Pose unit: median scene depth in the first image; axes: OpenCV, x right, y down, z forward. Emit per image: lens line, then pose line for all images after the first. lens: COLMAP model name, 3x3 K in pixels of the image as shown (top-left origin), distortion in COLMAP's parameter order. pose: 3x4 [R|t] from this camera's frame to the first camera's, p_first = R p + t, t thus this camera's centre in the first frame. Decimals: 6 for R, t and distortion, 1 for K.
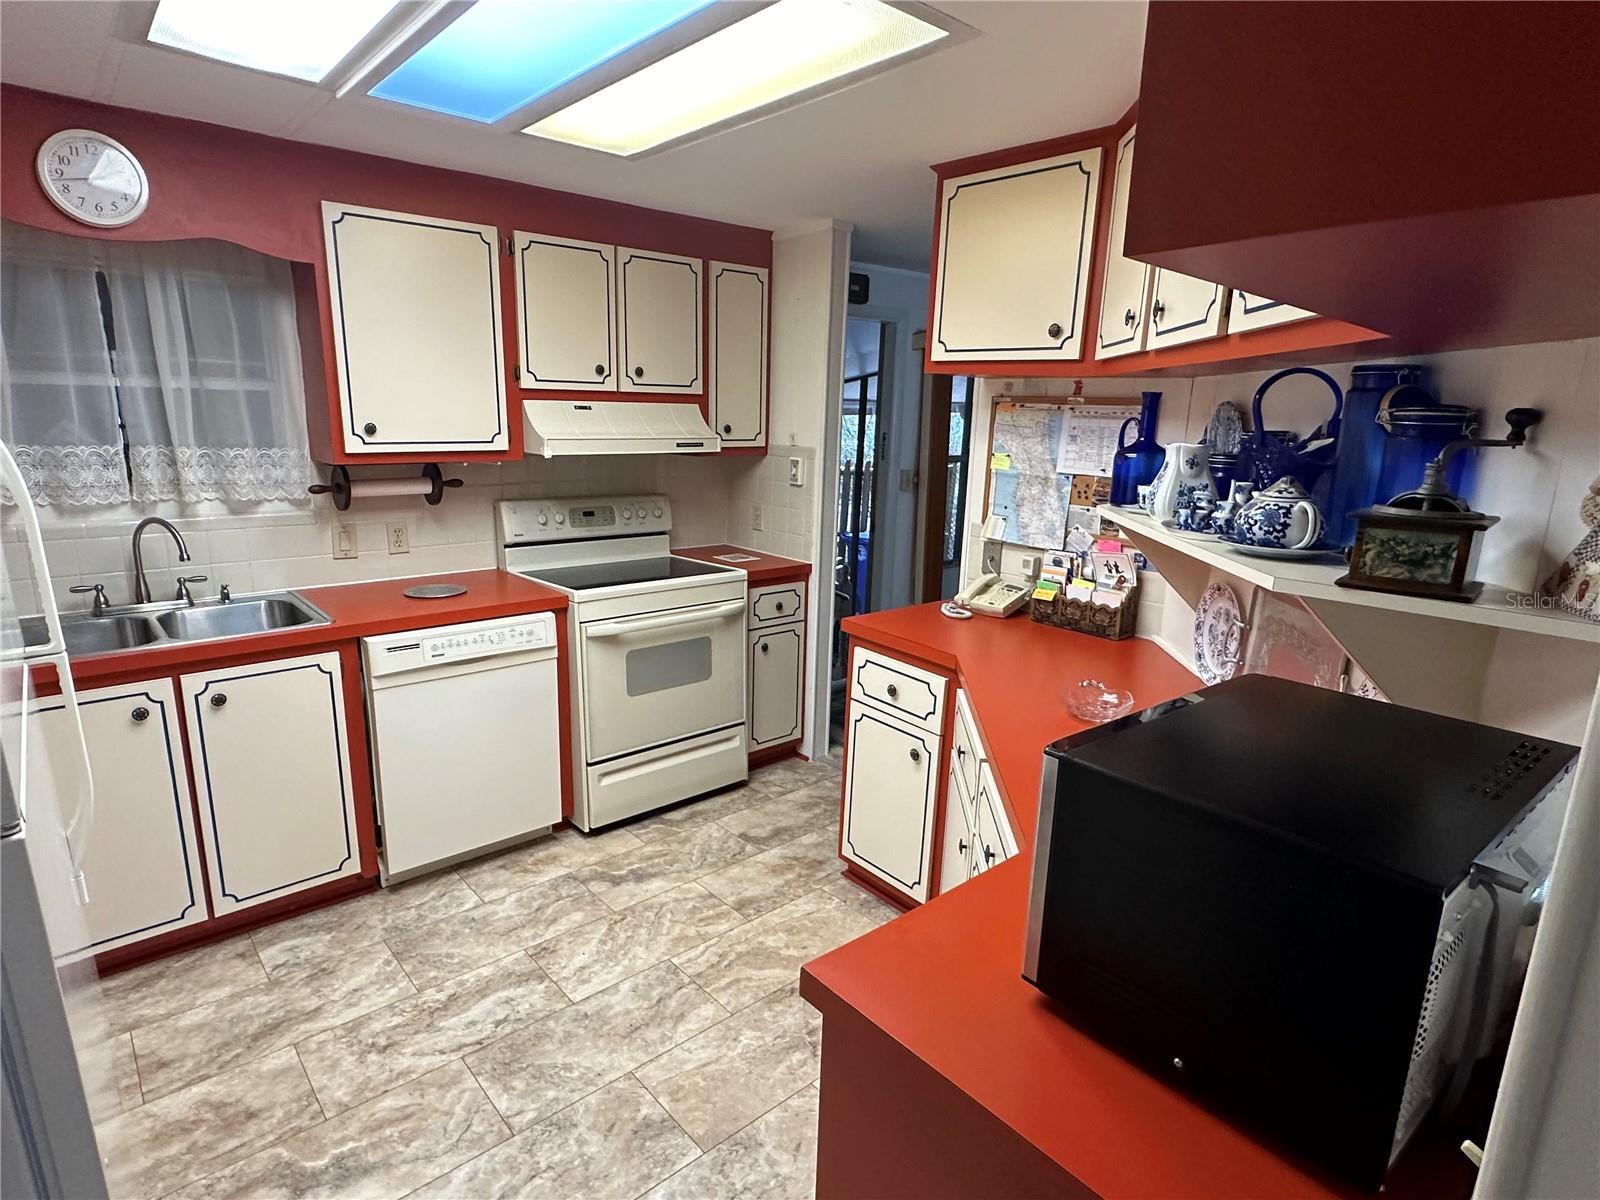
lens RADIAL K [[852.3, 0, 795.2], [0, 852.3, 606.8], [0, 0, 1]] dist [-0.006955, -0.000546]
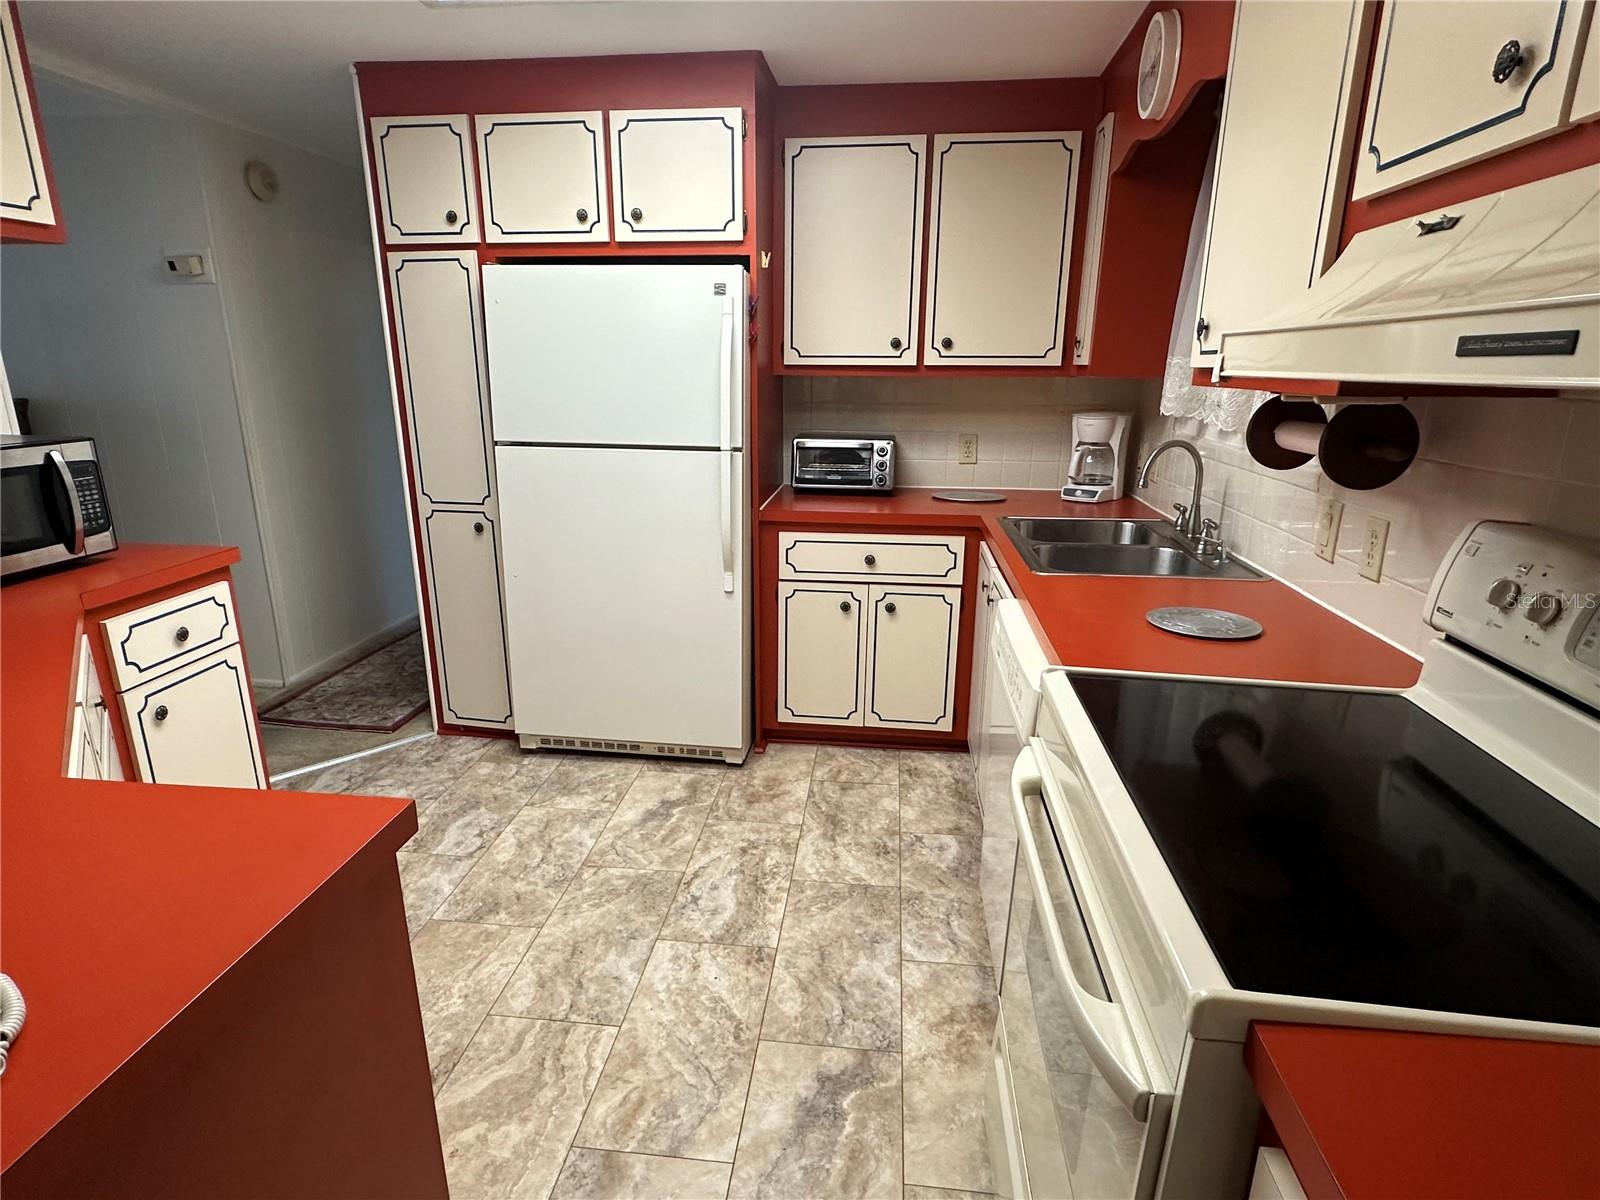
lens RADIAL K [[852.3, 0, 786.1], [0, 852.3, 607.1], [0, 0, 1]] dist [-0.006955, -0.000546]
pose [[-0.742653, 0.158740, -0.650591, 0.178426], [-0.174101, 0.892329, 0.416459, -0.263952], [0.646650, 0.422553, -0.635053, 1.456400]]
